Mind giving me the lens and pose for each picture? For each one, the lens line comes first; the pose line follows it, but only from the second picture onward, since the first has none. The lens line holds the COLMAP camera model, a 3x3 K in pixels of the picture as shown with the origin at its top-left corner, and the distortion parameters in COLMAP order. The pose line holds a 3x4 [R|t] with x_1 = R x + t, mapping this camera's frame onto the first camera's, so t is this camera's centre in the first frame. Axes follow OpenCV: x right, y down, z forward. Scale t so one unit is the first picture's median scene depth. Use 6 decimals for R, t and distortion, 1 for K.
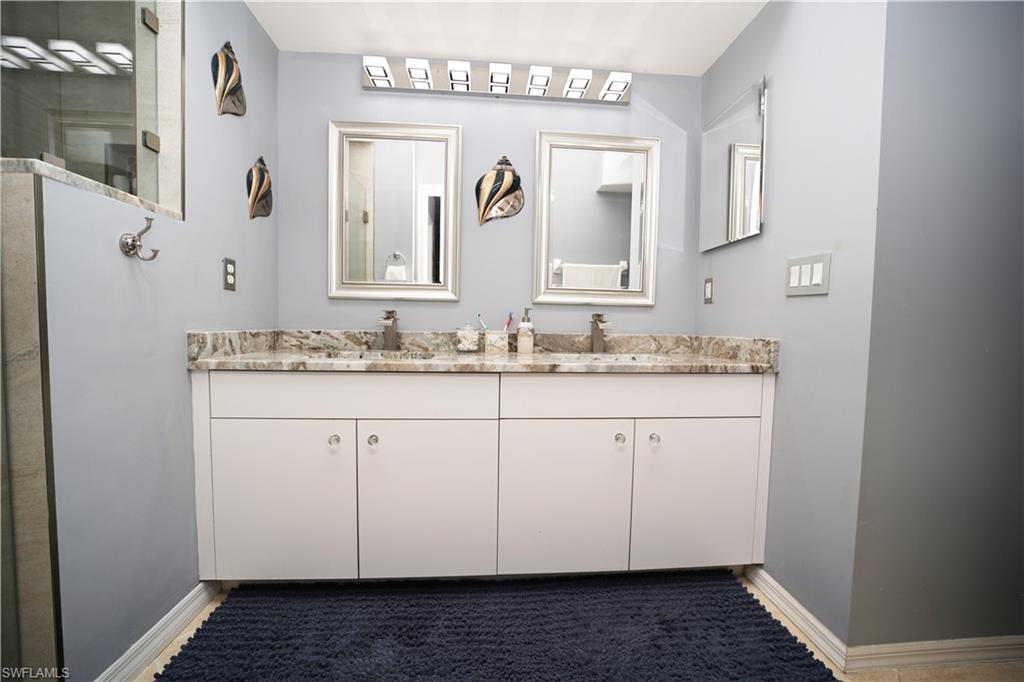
lens RADIAL K [[401.0, 0, 512.0], [0, 401.0, 341.0], [0, 0, 1]] dist [-0.038941, 0.009595]
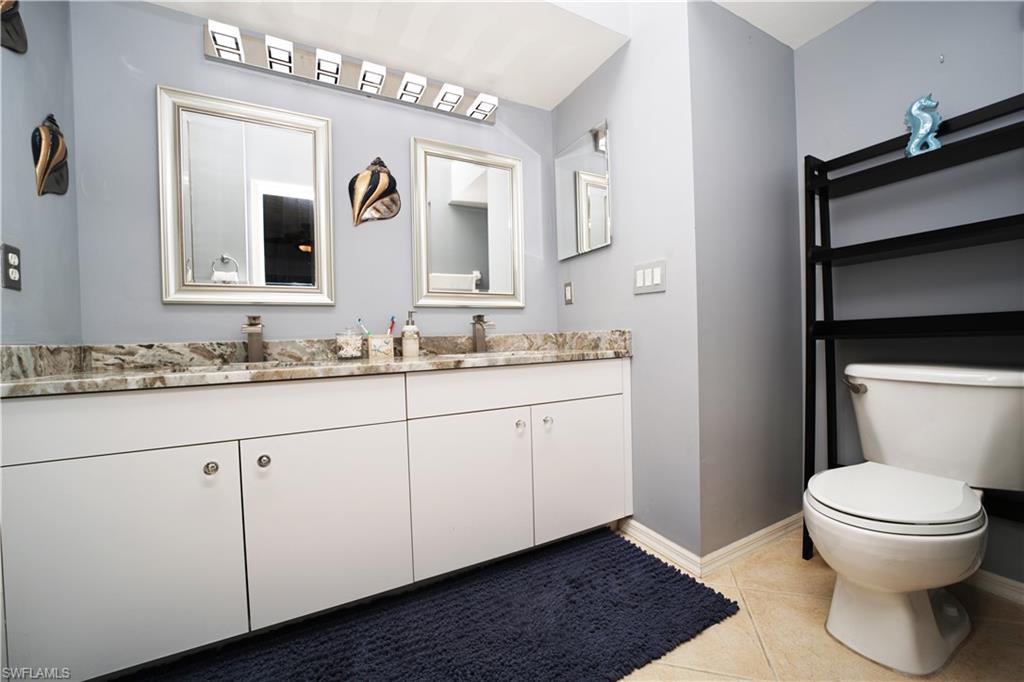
lens RADIAL K [[401.0, 0, 512.0], [0, 401.0, 341.0], [0, 0, 1]] dist [-0.038941, 0.009595]
pose [[0.916333, -0.046842, 0.397668, -0.145871], [0.061153, 0.997855, -0.023375, 0.033557], [-0.395720, 0.045737, 0.917232, -0.003697]]
